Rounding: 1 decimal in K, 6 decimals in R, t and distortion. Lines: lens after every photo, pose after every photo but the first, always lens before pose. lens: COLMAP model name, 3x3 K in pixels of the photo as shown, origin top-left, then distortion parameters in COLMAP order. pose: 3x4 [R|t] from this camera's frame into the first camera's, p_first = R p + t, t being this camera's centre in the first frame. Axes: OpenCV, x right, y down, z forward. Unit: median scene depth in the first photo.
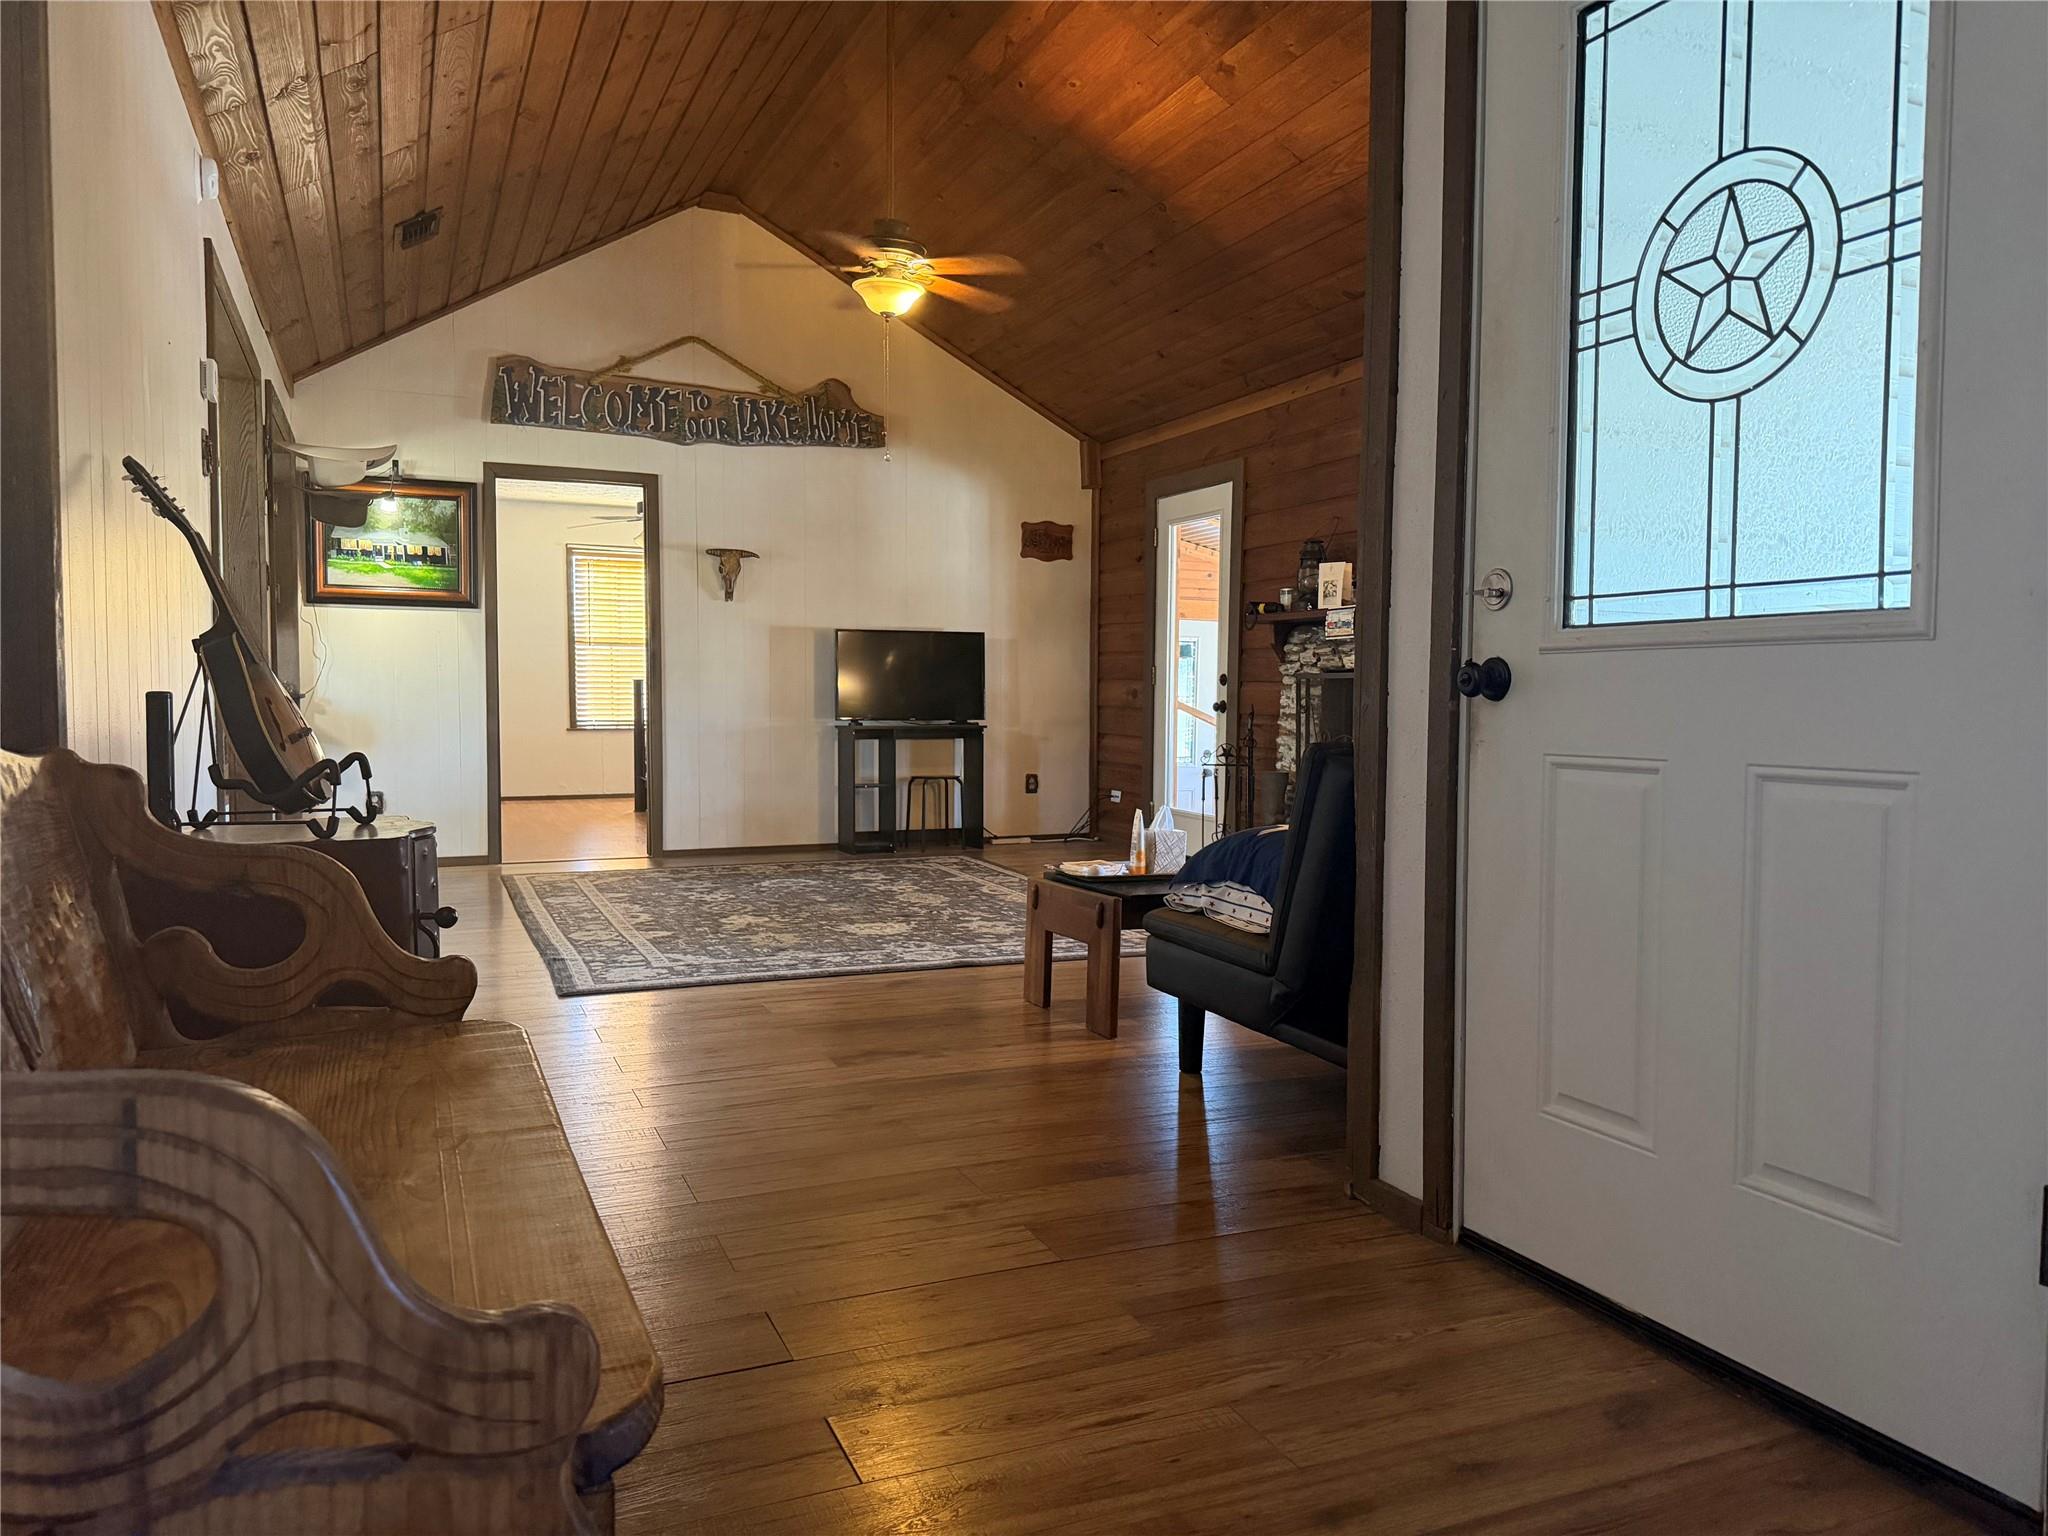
lens RADIAL K [[1424.9, 0, 1024.5], [0, 1424.9, 771.9], [0, 0, 1]] dist [0.070485, -0.034102]
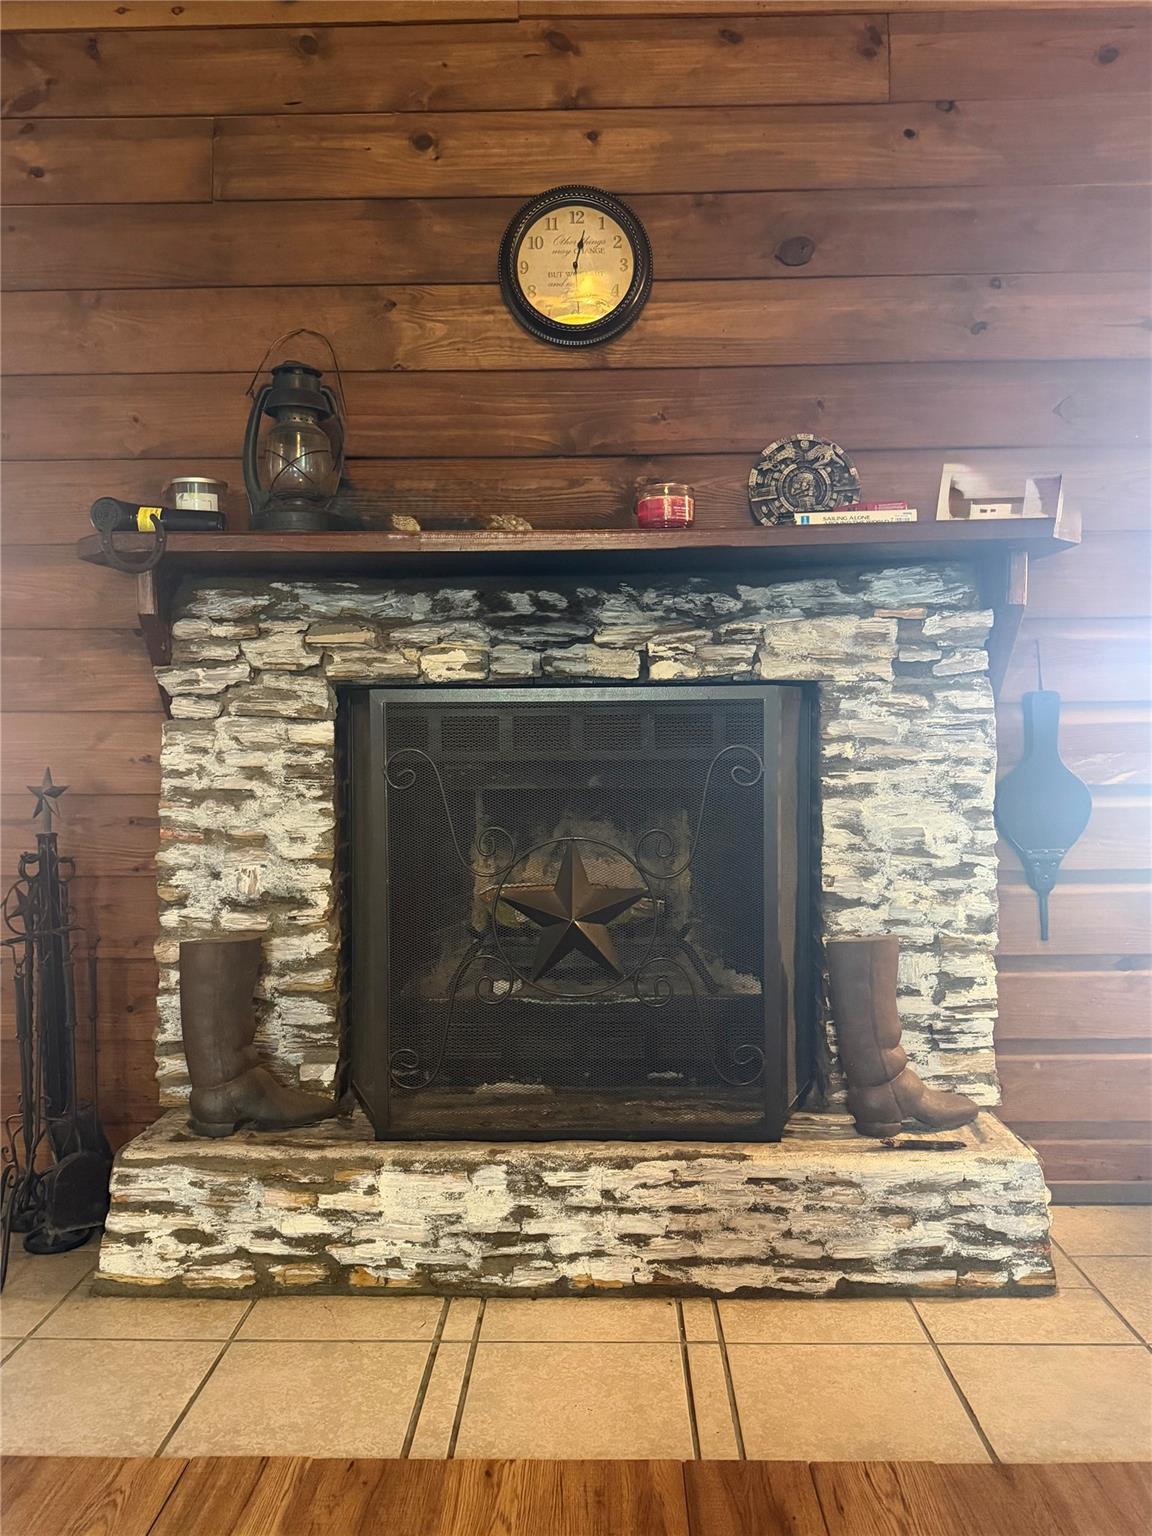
lens RADIAL K [[1201.8, 0, 571.6], [0, 1201.8, 763.0], [0, 0, 1]] dist [0.076804, -0.109632]
pose [[0.422691, -0.040426, 0.905372, -0.074013], [0.063397, 0.997876, 0.014958, -0.041706], [-0.904054, 0.051075, 0.424356, 0.675194]]
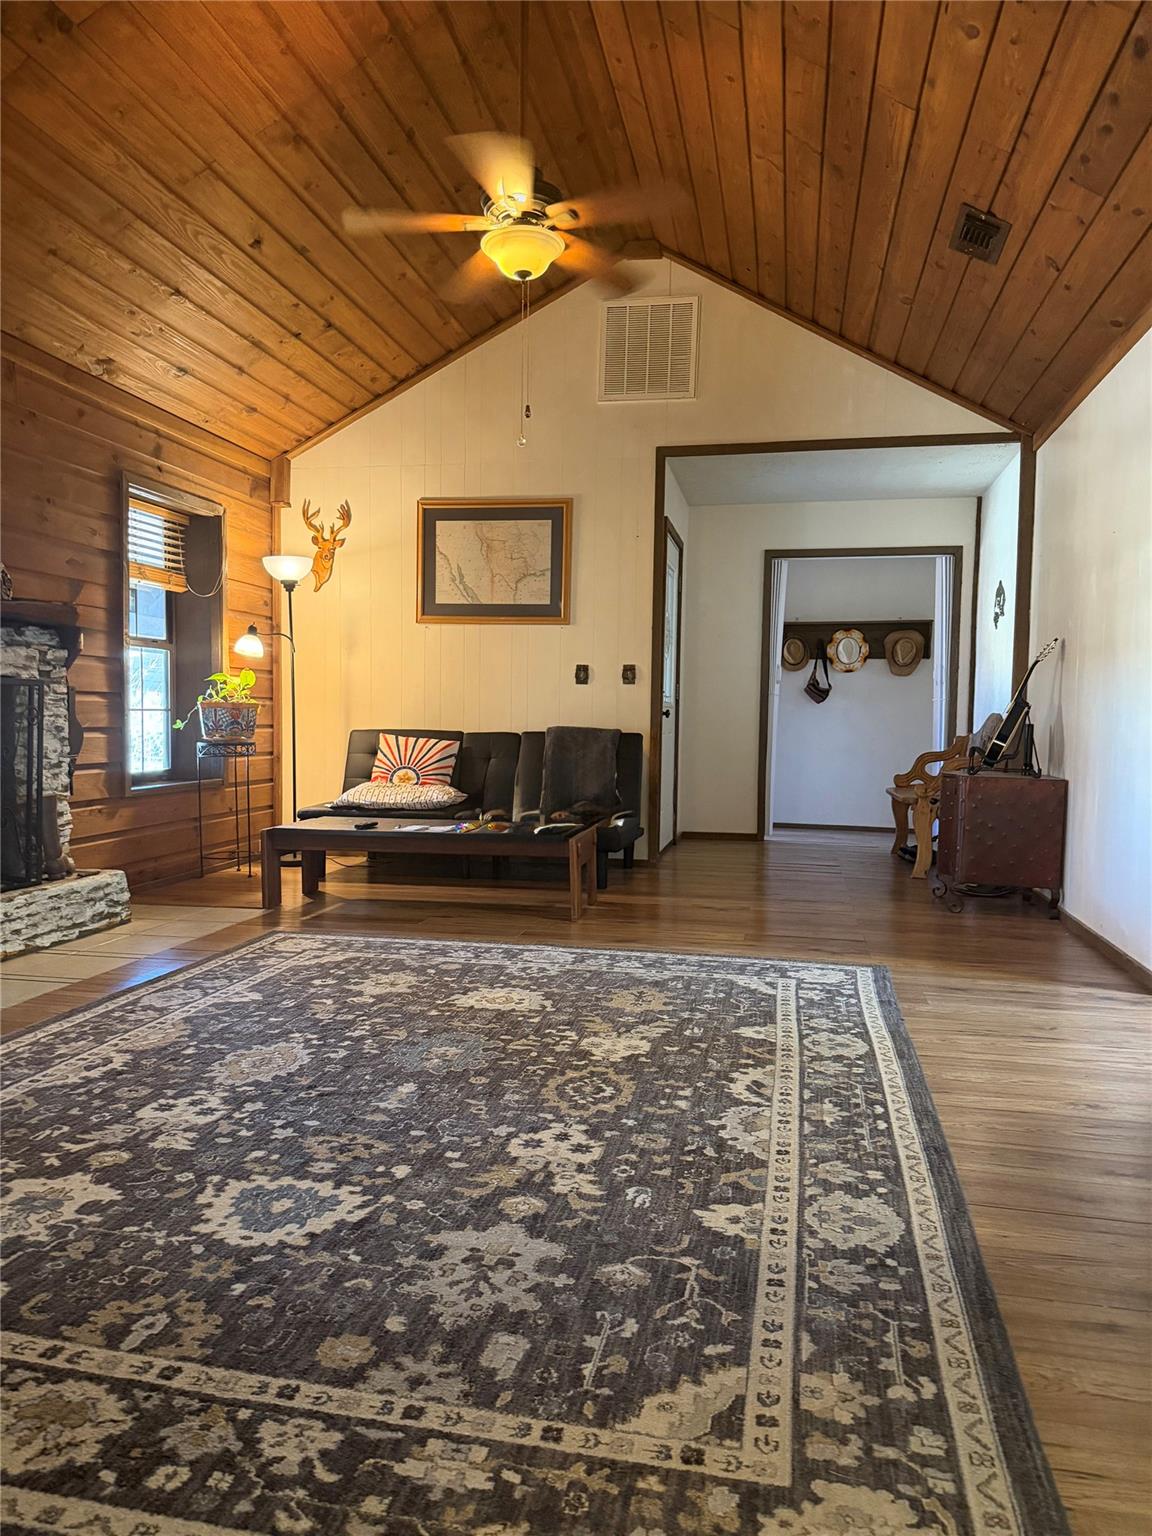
lens RADIAL K [[1068.7, 0, 574.1], [0, 1068.7, 780.5], [0, 0, 1]] dist [0.070485, -0.034102]
pose [[-0.820880, -0.052801, 0.568654, -0.345362], [0.010476, 0.994157, 0.107433, -0.057856], [-0.571004, 0.094147, -0.815531, 1.050436]]
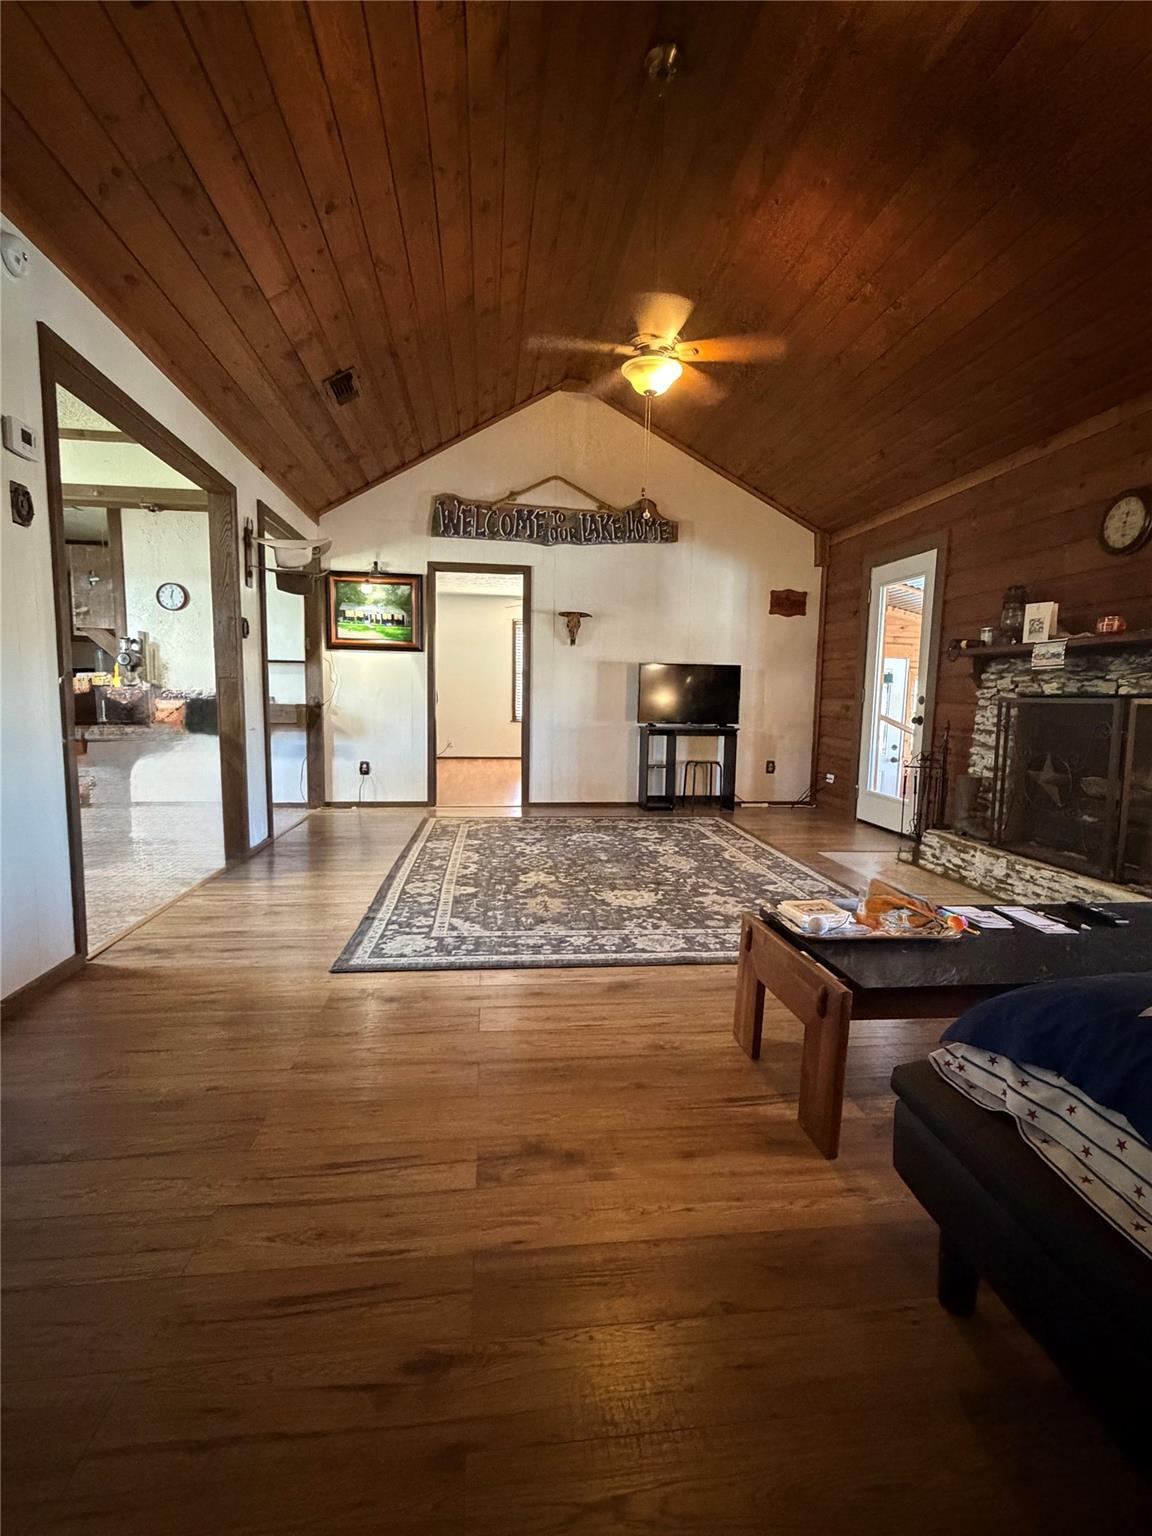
lens RADIAL K [[686.0, 0, 576.5], [0, 686.0, 767.9], [0, 0, 1]] dist [0.002273, -0.000364]
pose [[0.960102, 0.039502, -0.276847, 0.010664], [-0.026884, 0.998426, 0.049228, -0.024142], [0.278356, -0.039821, 0.959652, 0.290499]]
